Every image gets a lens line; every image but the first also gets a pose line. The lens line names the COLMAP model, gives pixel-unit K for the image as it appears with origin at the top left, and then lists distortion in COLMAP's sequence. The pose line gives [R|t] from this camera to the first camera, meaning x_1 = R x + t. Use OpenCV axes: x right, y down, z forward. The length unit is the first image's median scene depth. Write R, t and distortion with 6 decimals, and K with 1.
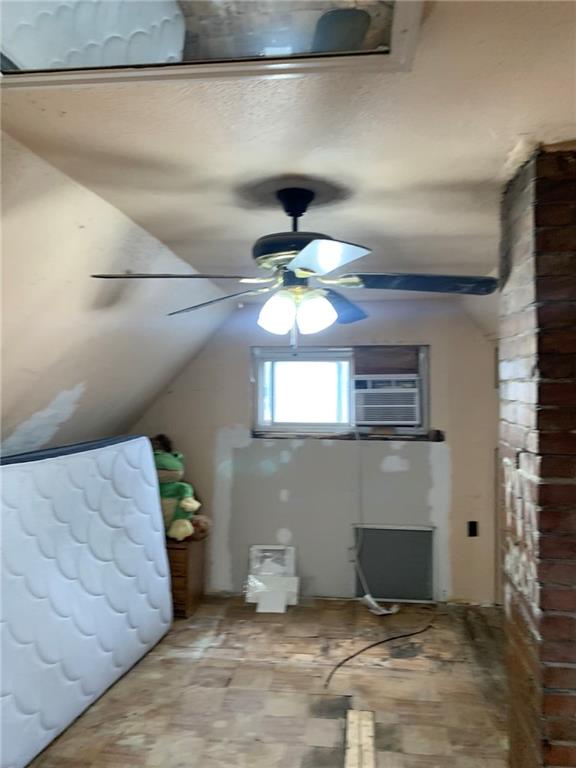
lens RADIAL K [[574.9, 0, 285.9], [0, 574.9, 380.8], [0, 0, 1]] dist [0.034397, -0.046772]
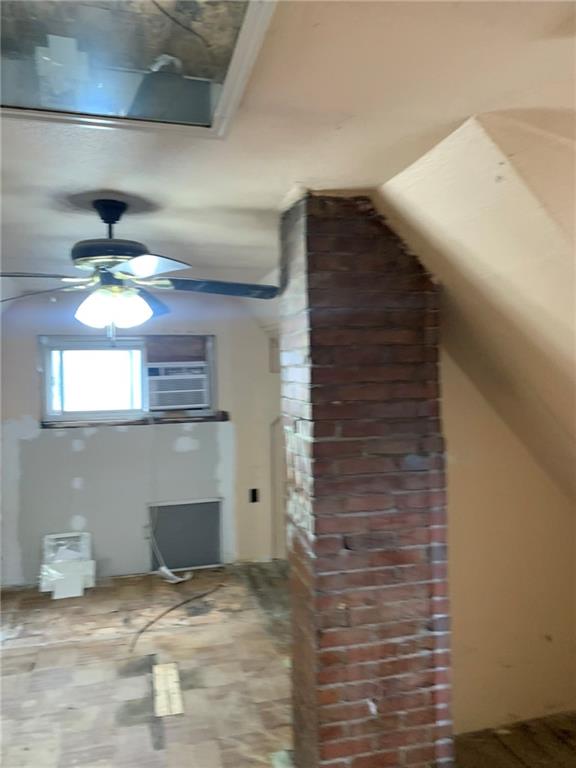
lens RADIAL K [[574.9, 0, 285.9], [0, 574.9, 380.8], [0, 0, 1]] dist [0.034397, -0.046772]
pose [[0.926329, -0.024610, 0.375911, -0.058043], [0.016071, 0.999537, 0.025835, -0.000998], [-0.376373, -0.017891, 0.926296, -0.106863]]
